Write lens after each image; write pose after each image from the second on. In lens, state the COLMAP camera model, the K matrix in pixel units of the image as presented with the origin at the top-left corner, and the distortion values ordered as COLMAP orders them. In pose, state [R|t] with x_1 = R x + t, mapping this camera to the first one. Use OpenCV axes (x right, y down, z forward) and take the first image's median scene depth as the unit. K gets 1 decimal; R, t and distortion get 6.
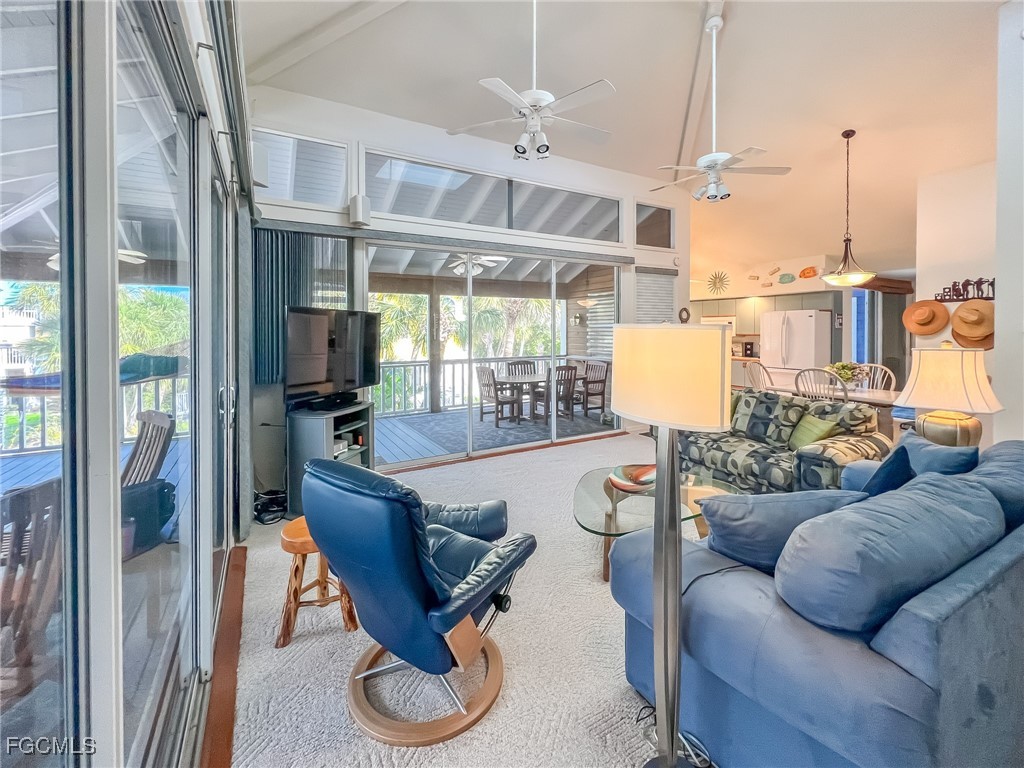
lens RADIAL K [[428.7, 0, 509.5], [0, 428.7, 338.1], [0, 0, 1]] dist [0.003983, -0.001773]
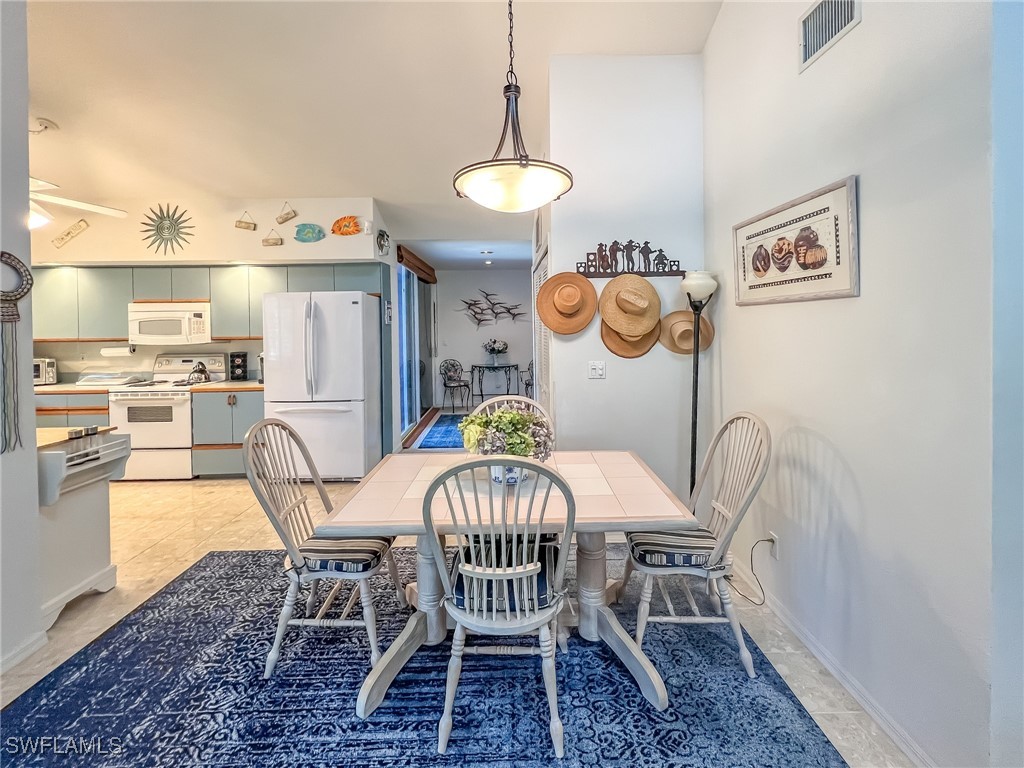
lens RADIAL K [[428.7, 0, 513.4], [0, 428.7, 326.2], [0, 0, 1]] dist [0.003983, -0.001773]
pose [[0.465027, -0.007042, 0.885269, 0.359893], [0.029066, 0.999551, -0.007317, -0.013070], [-0.884819, 0.029134, 0.465023, 0.659861]]
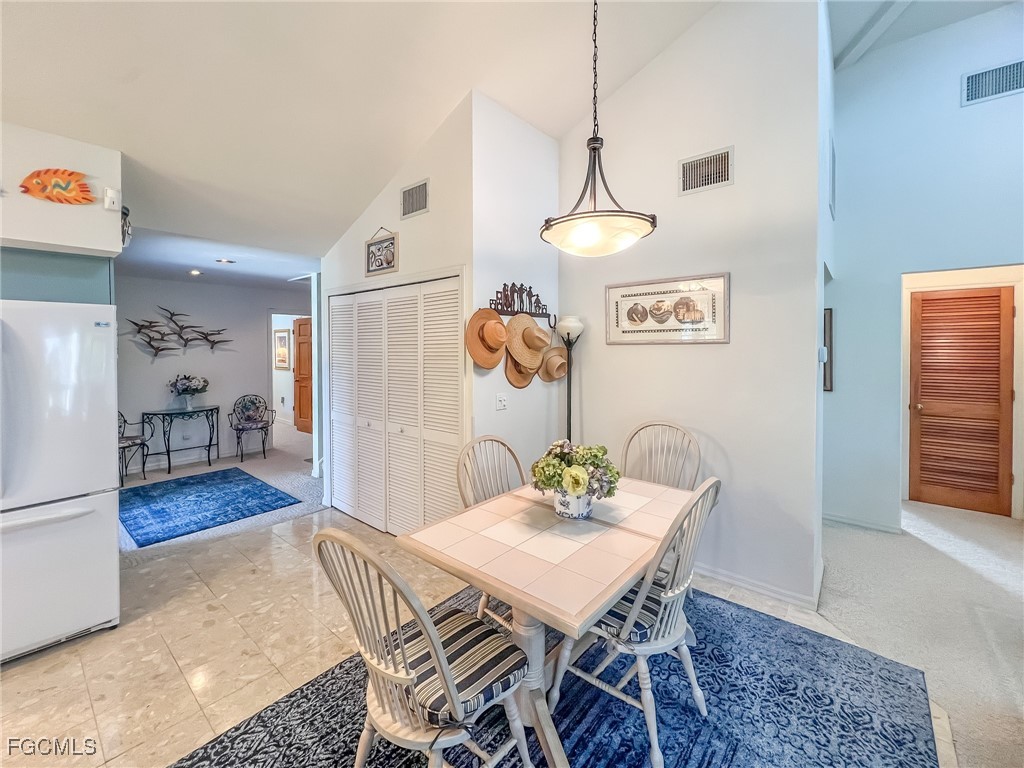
lens RADIAL K [[428.7, 0, 492.7], [0, 428.7, 348.5], [0, 0, 1]] dist [0.003983, -0.001773]
pose [[-0.335876, -0.000693, 0.941906, 0.352134], [0.028526, 0.999534, 0.010908, -0.033771], [-0.941474, 0.030533, -0.335699, 0.974462]]
